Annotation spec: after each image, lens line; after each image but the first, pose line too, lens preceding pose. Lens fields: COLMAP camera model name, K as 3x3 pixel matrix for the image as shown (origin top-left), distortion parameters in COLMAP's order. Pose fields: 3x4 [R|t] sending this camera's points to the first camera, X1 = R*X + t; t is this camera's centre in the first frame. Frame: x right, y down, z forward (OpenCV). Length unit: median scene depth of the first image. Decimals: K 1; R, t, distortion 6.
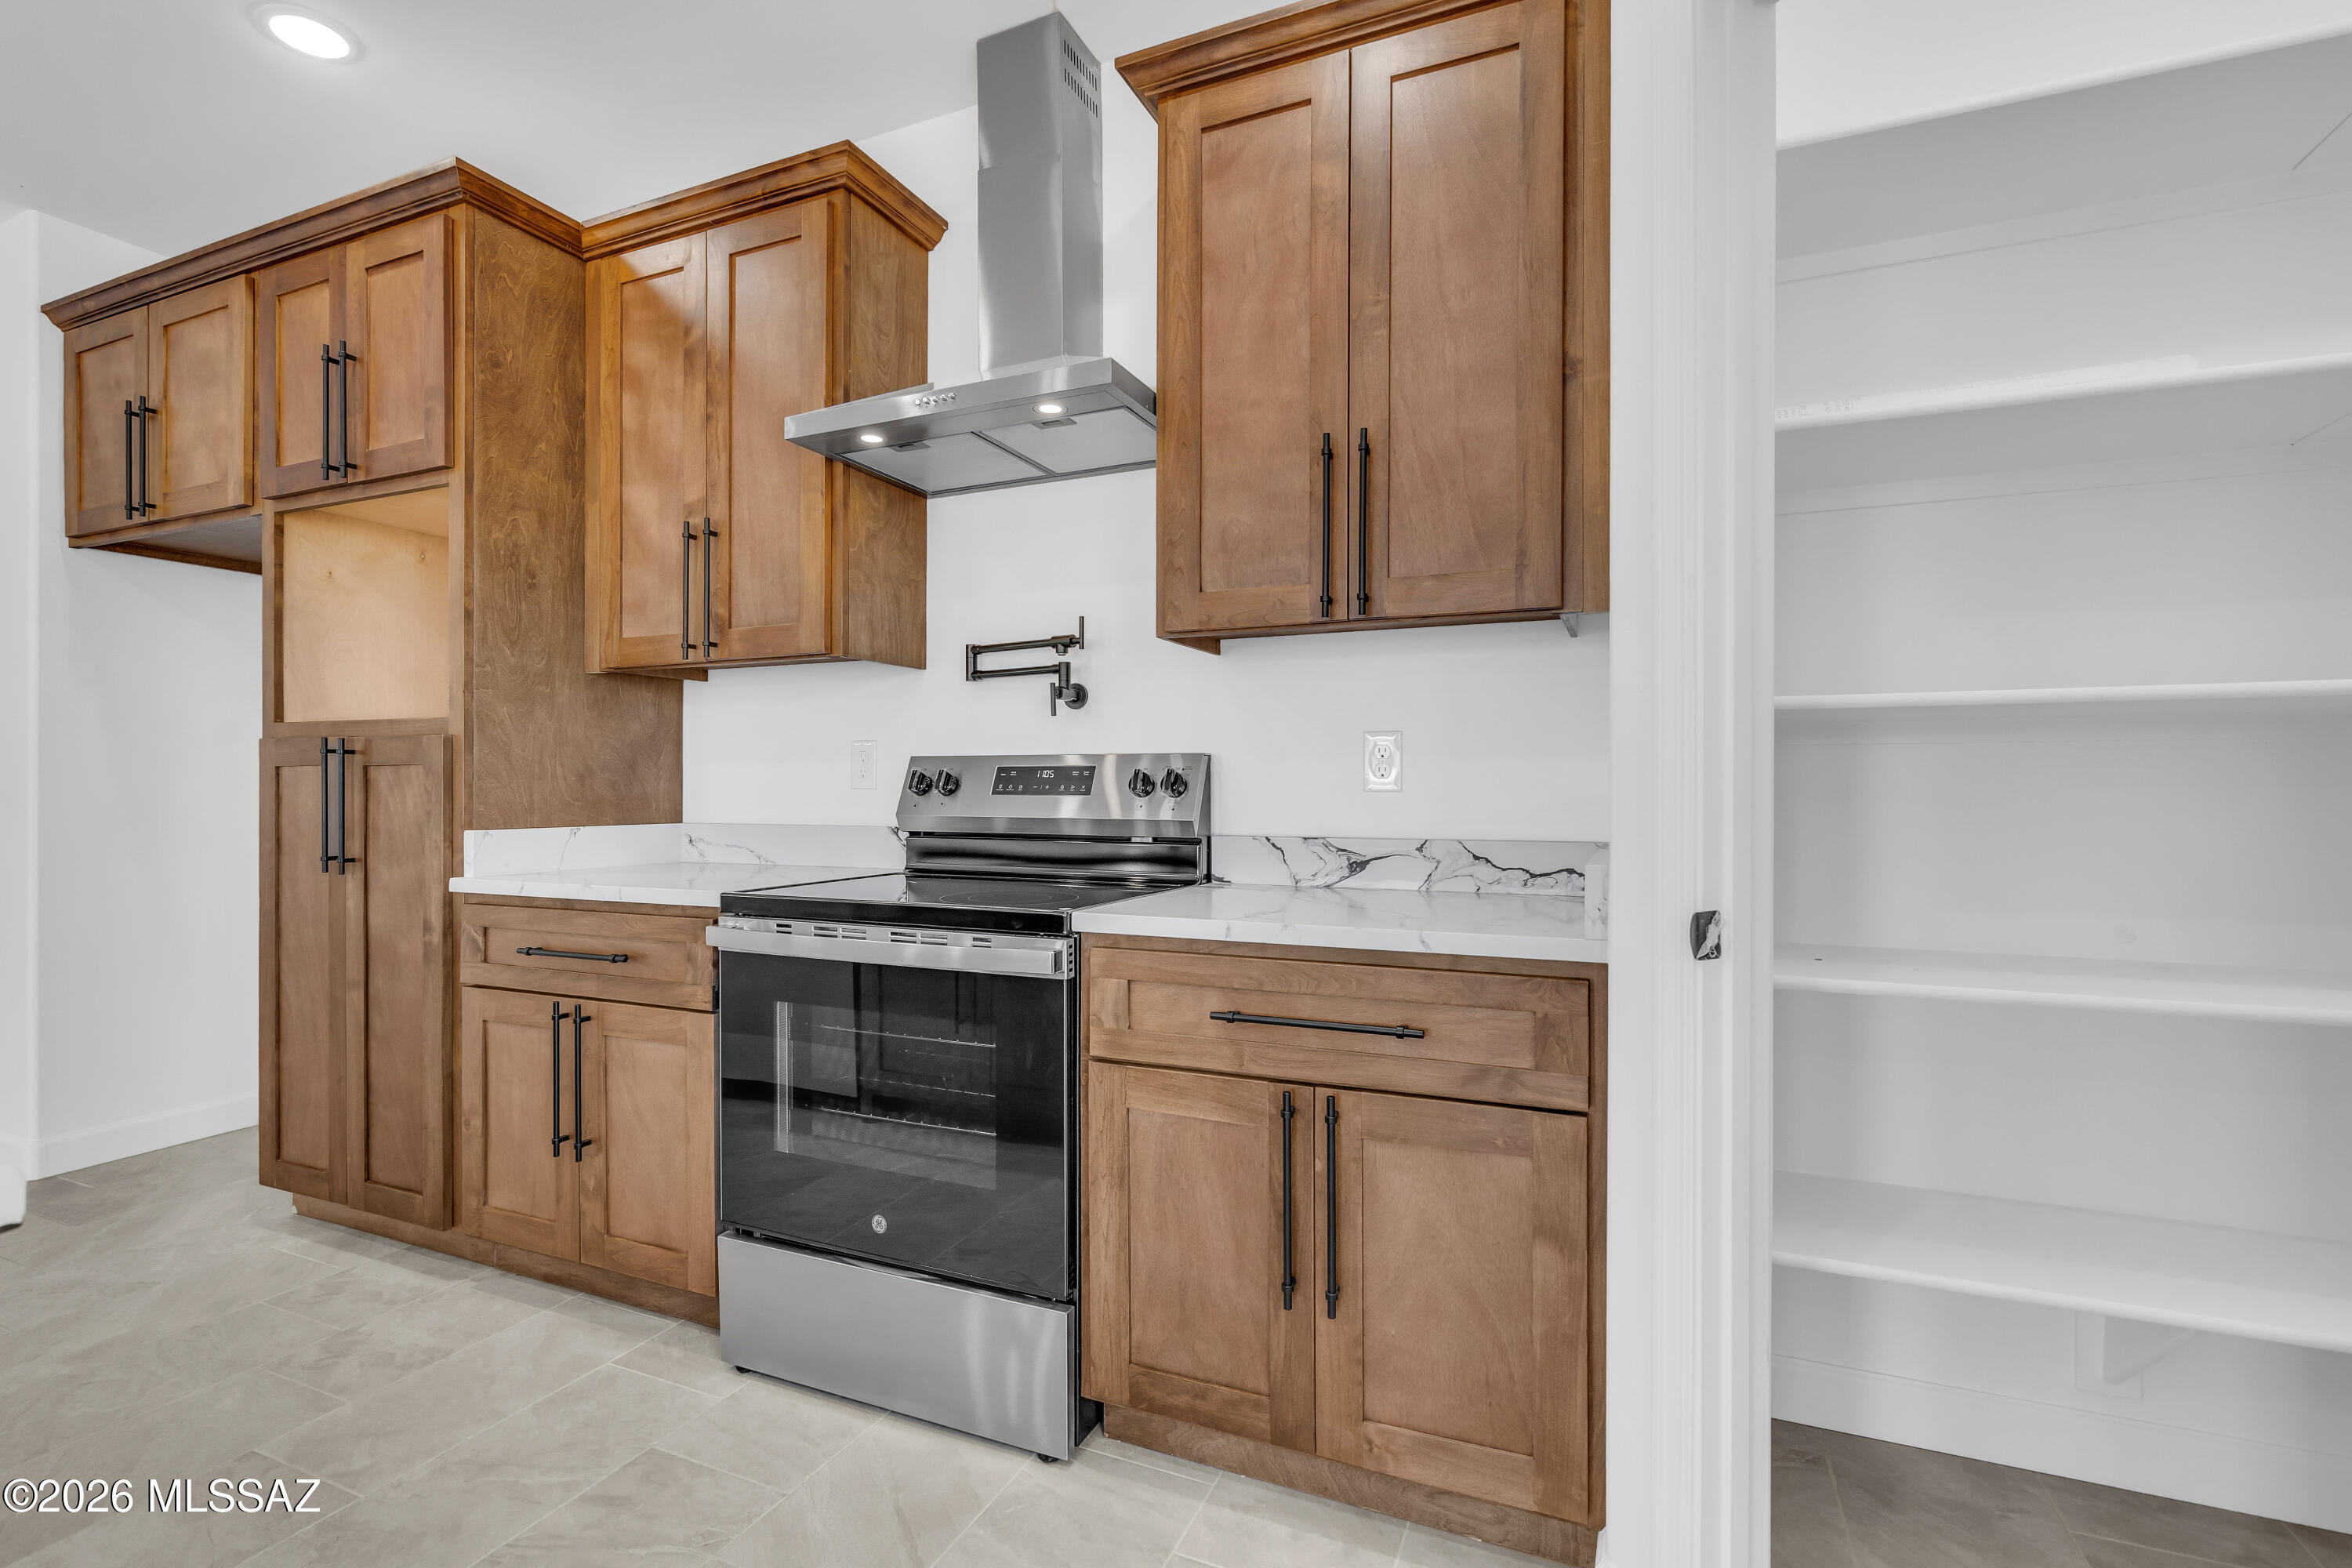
lens RADIAL K [[1077.2, 0, 1167.8], [0, 1077.2, 789.8], [0, 0, 1]] dist [-0.003889, -0.000031]
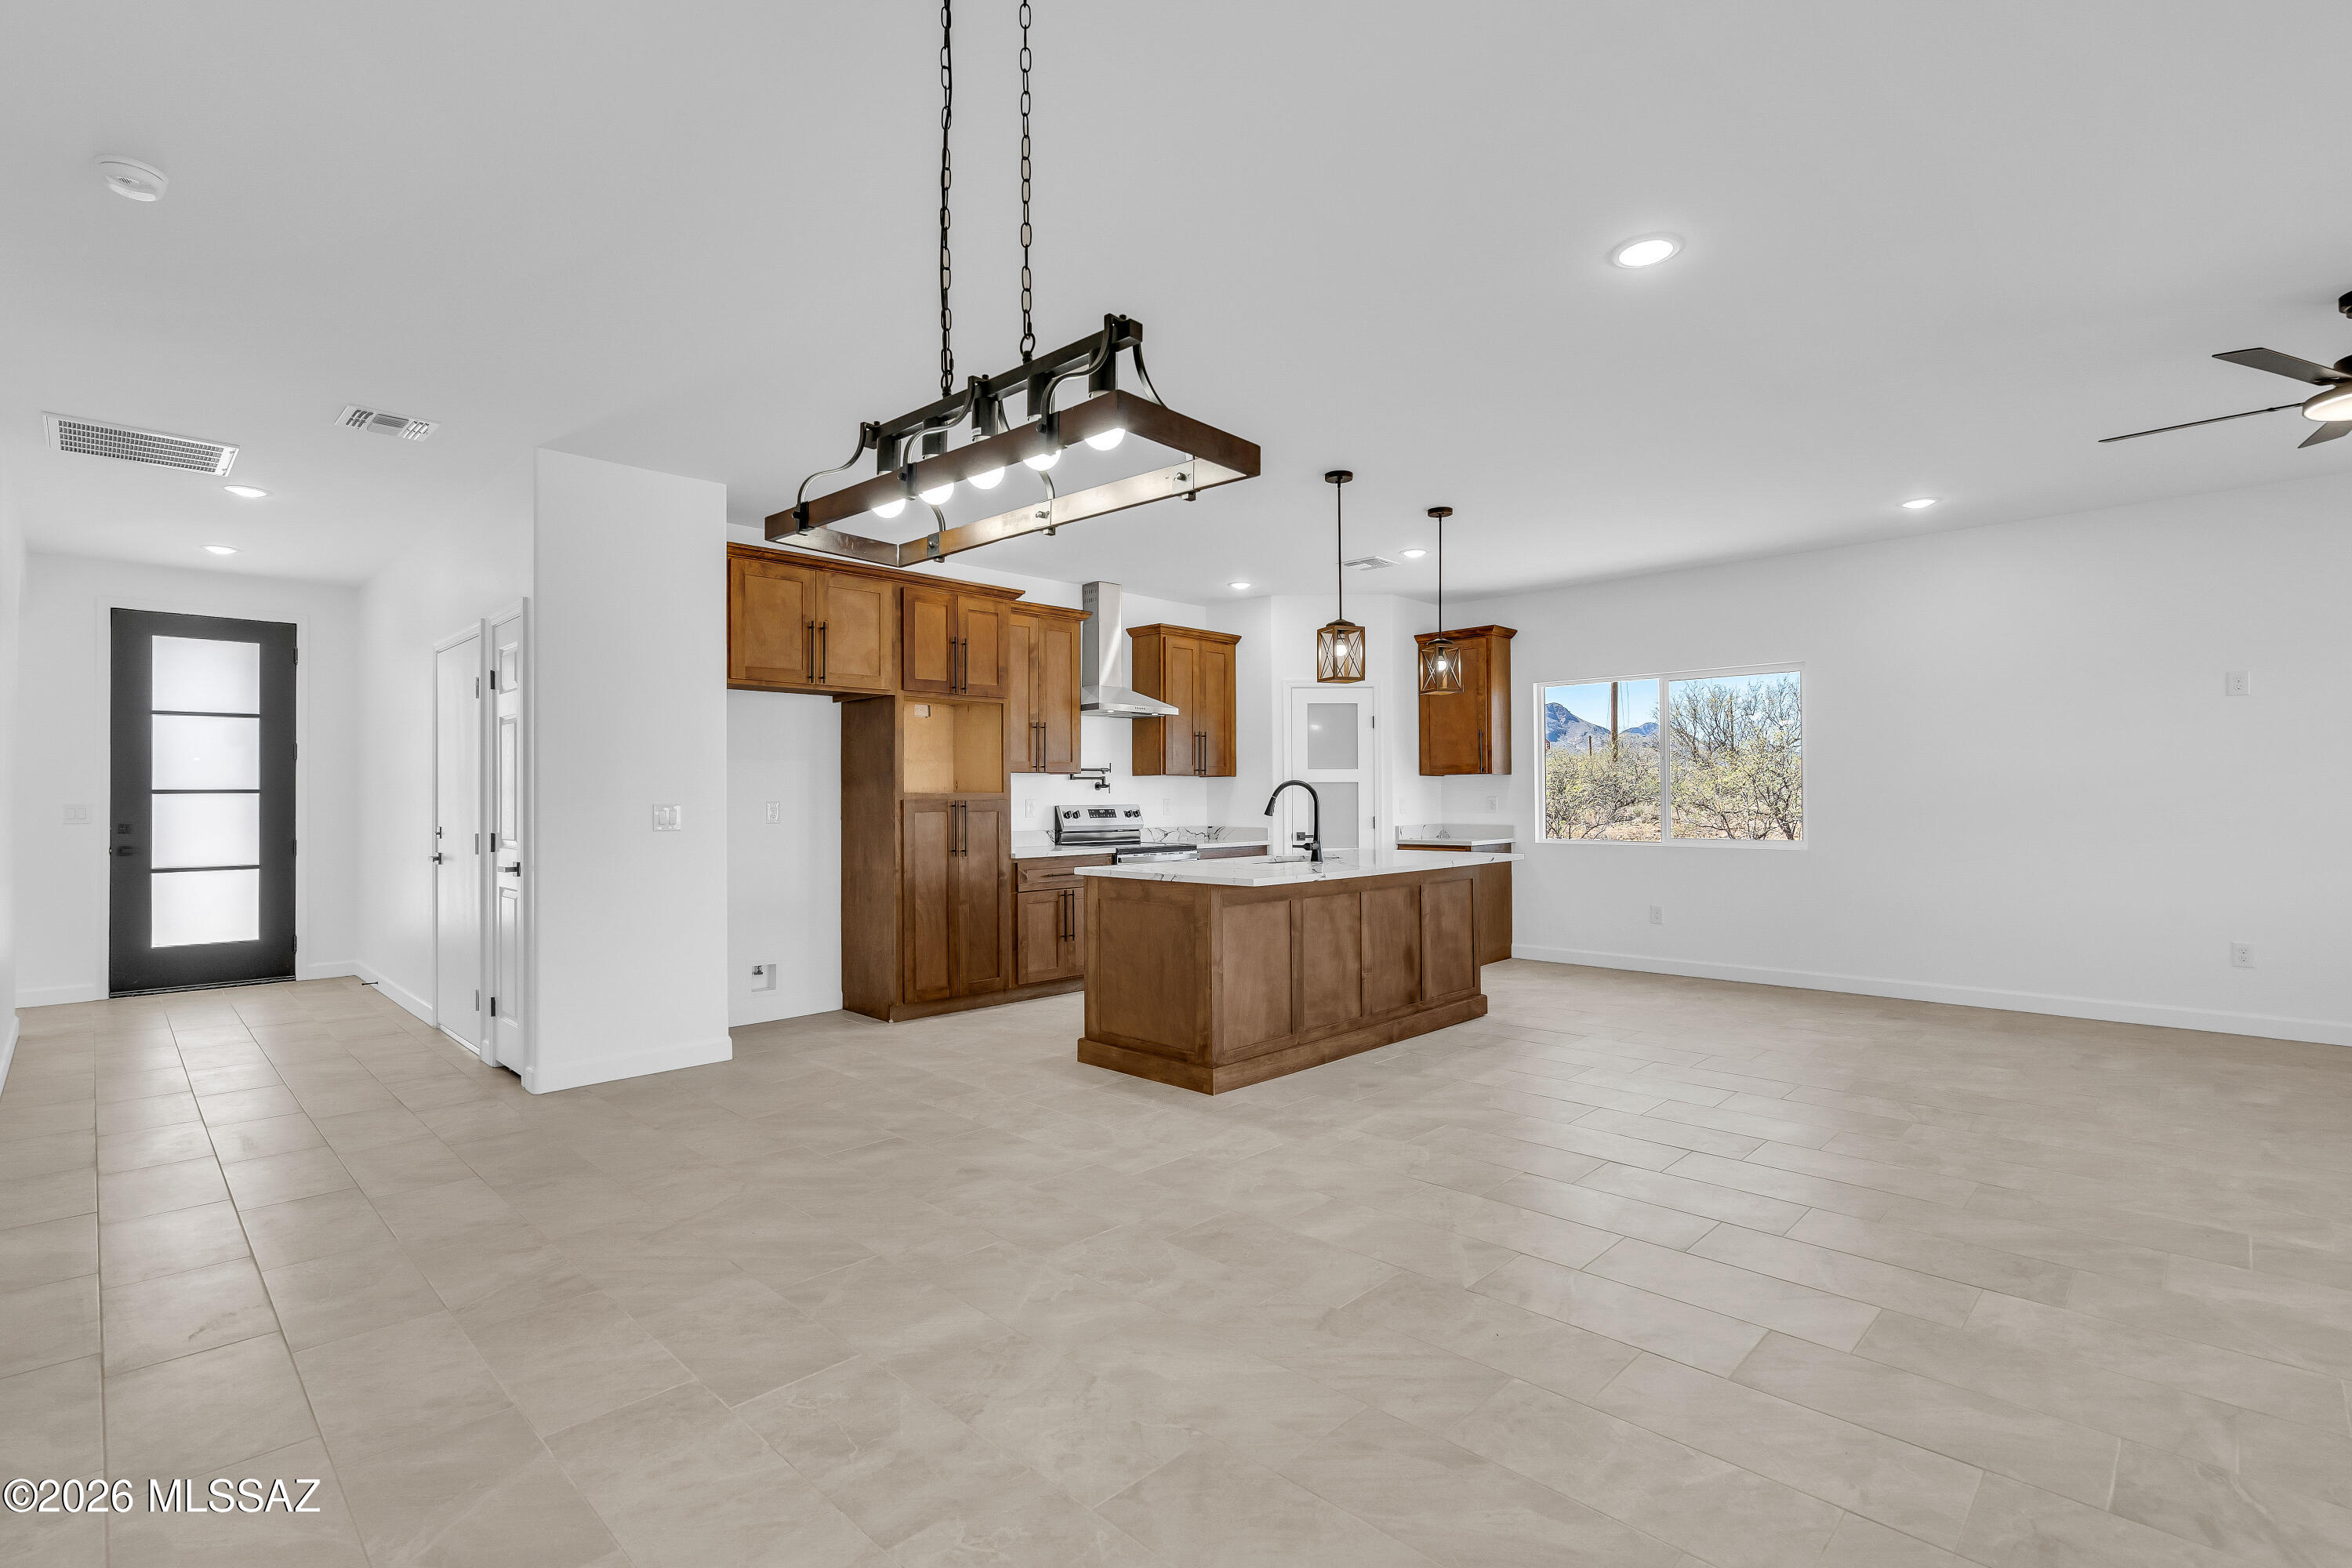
lens RADIAL K [[1077.2, 0, 1153.7], [0, 1077.2, 793.7], [0, 0, 1]] dist [-0.003889, -0.000031]
pose [[0.368510, 0.000024, 0.929624, -3.644506], [0.007594, 0.999967, -0.003036, -0.067927], [-0.929593, 0.008178, 0.368497, -0.378008]]
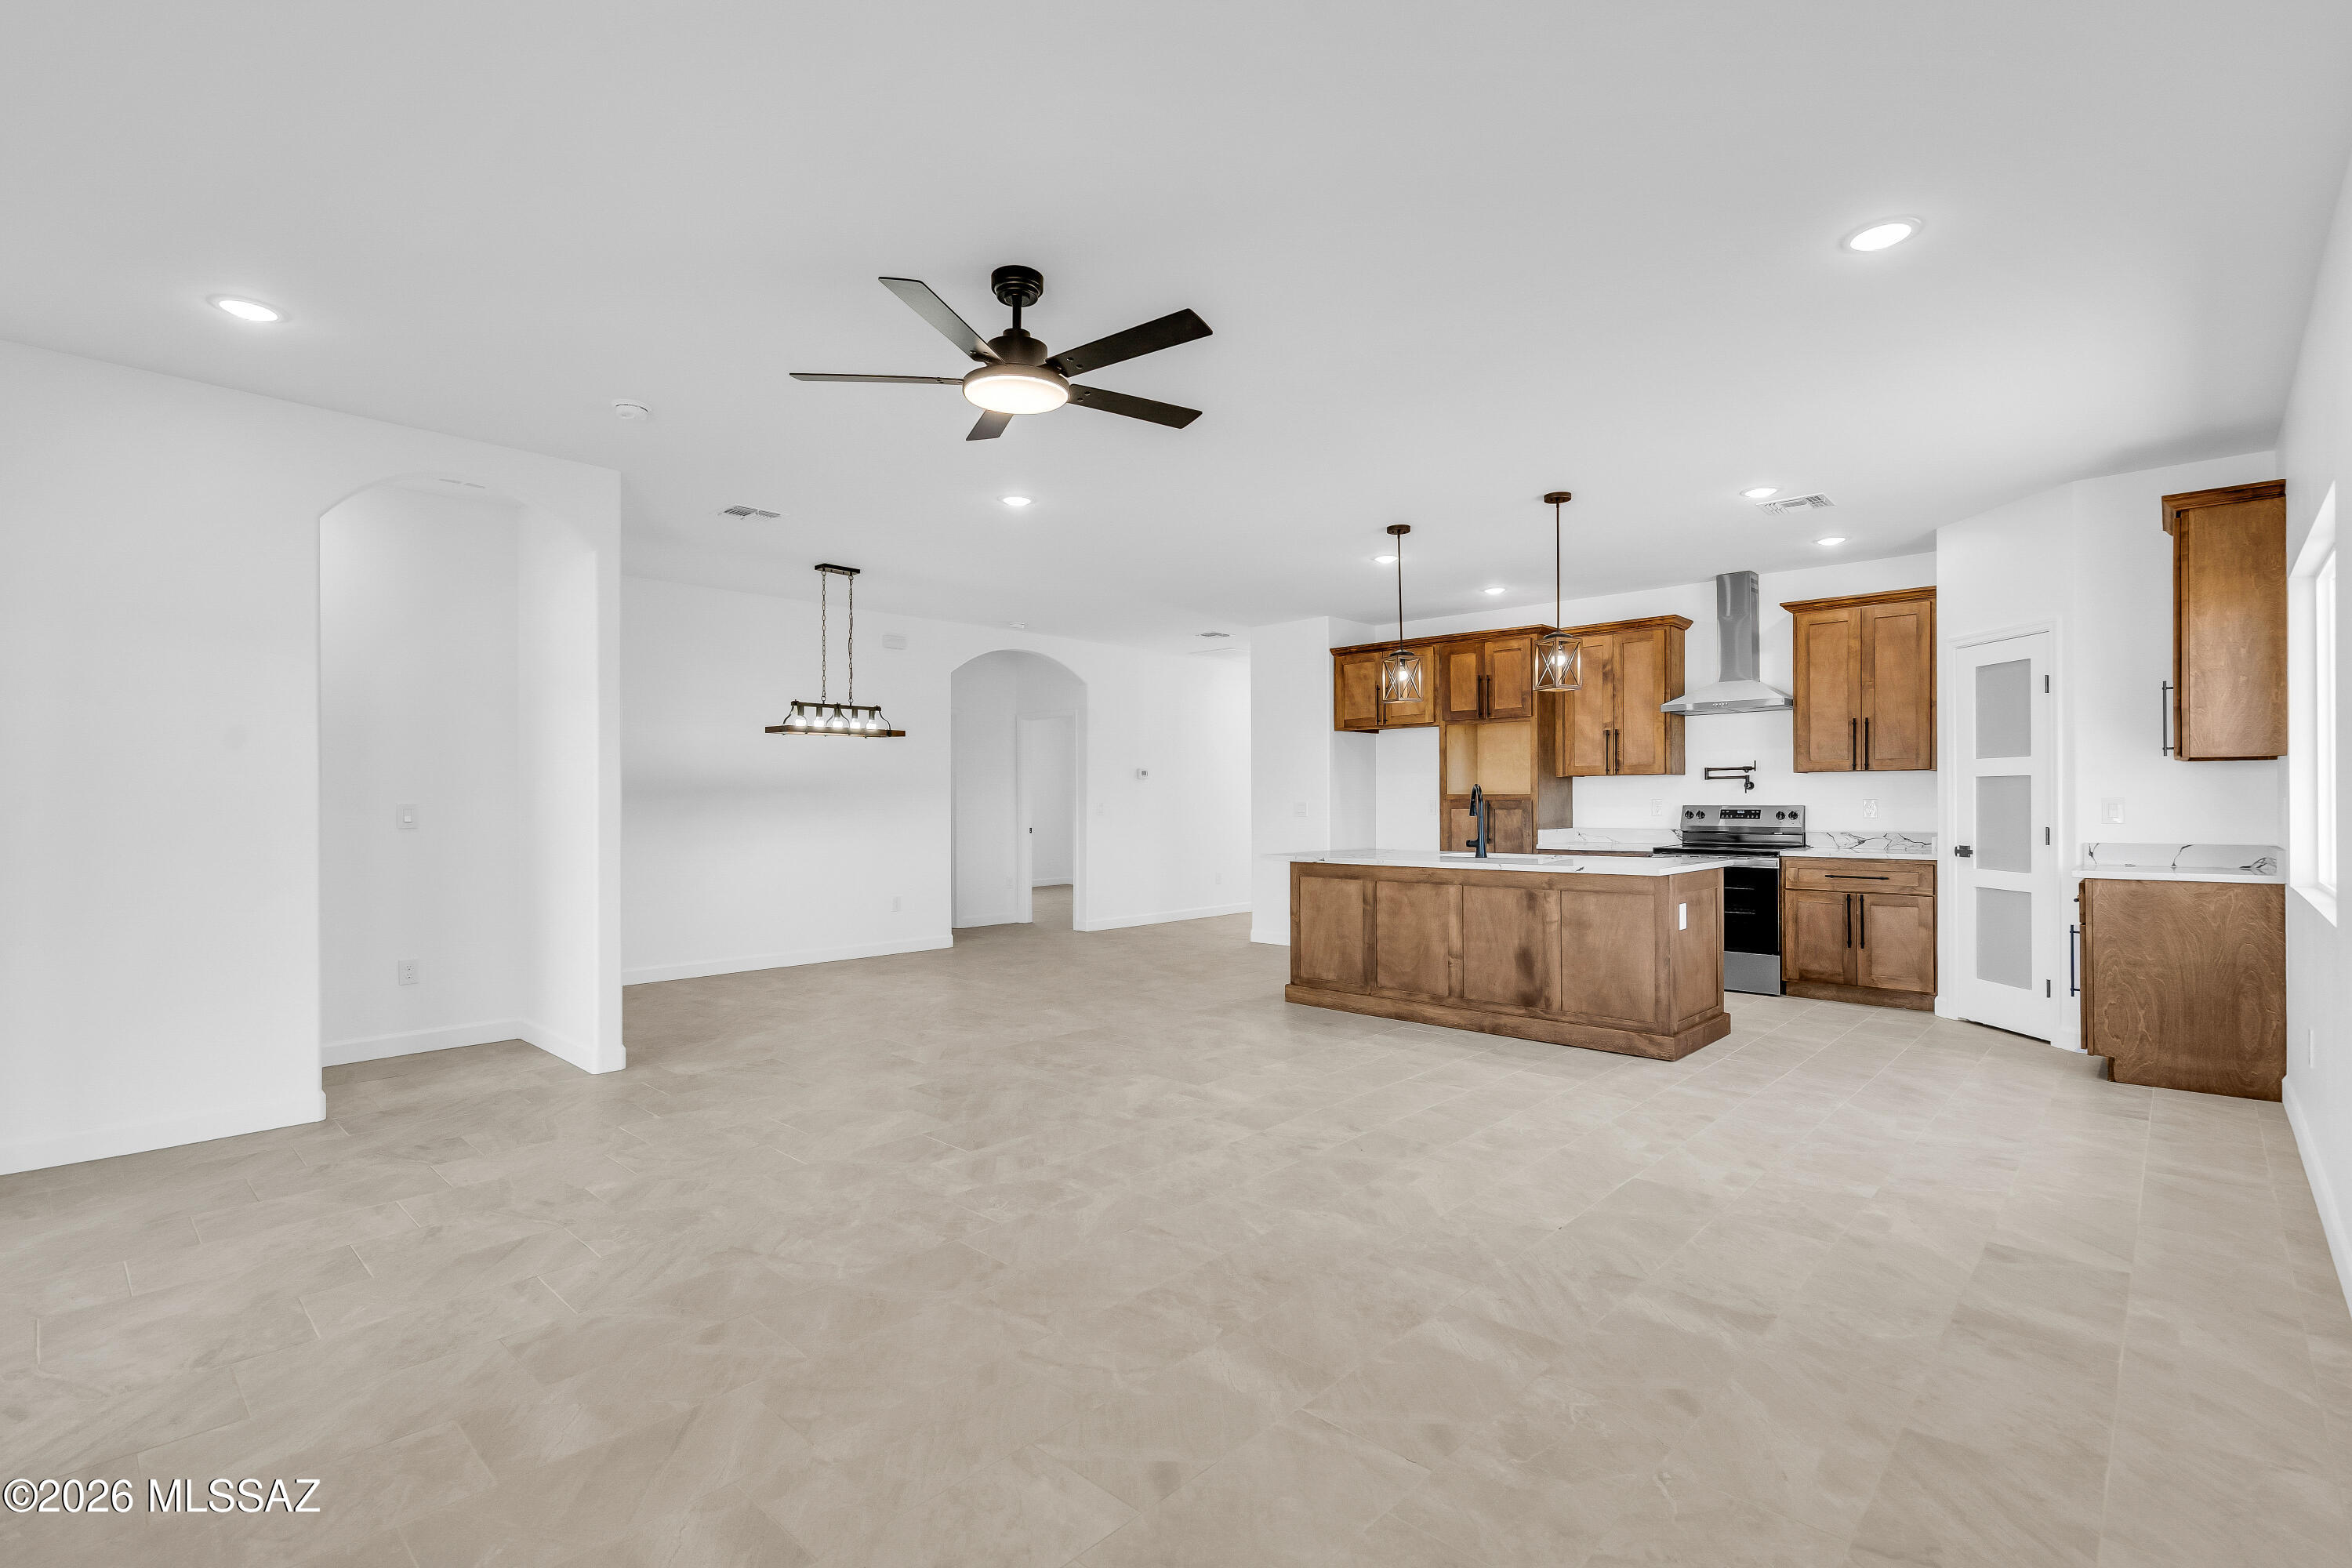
lens RADIAL K [[1077.2, 0, 1174.7], [0, 1077.2, 797.6], [0, 0, 1]] dist [-0.003889, -0.000031]
pose [[0.943090, -0.005722, -0.332489, -0.737945], [0.004577, 0.999981, -0.004226, -0.059746], [0.332507, 0.002463, 0.943098, -2.893211]]
